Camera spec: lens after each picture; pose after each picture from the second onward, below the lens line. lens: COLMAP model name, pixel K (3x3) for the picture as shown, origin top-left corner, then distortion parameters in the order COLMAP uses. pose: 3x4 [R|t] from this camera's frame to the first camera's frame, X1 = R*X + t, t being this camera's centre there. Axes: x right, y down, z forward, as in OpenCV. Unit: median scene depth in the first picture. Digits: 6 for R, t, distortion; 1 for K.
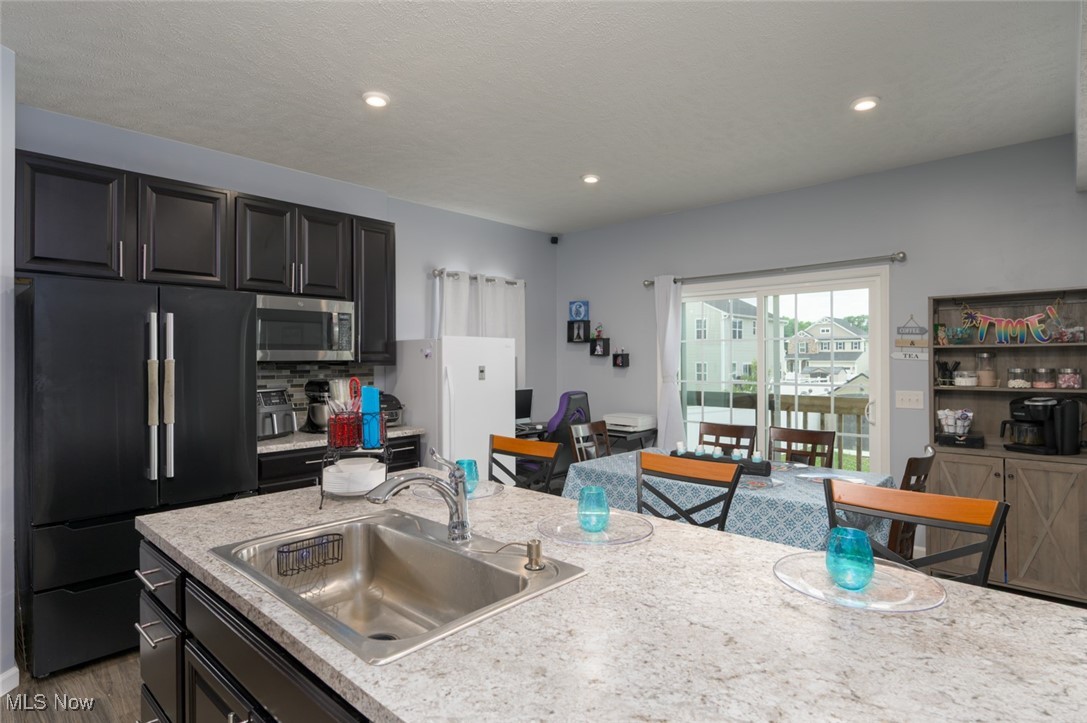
lens RADIAL K [[565.5, 0, 542.2], [0, 565.5, 355.1], [0, 0, 1]] dist [-0.005483, -0.000751]
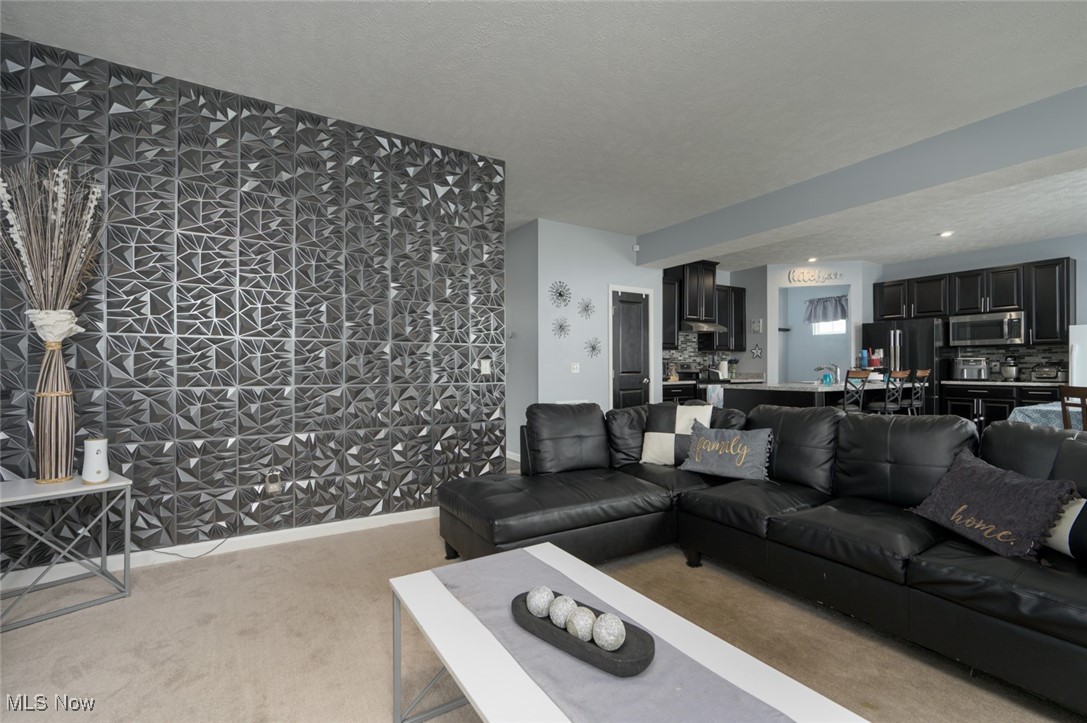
lens RADIAL K [[482.6, 0, 540.7], [0, 482.6, 368.6], [0, 0, 1]] dist [-0.000136, -0.000076]
pose [[-0.266131, 0.001267, -0.963936, 1.767195], [0.005633, 0.999984, -0.000241, 0.091410], [0.963920, -0.005493, -0.266134, -0.097144]]
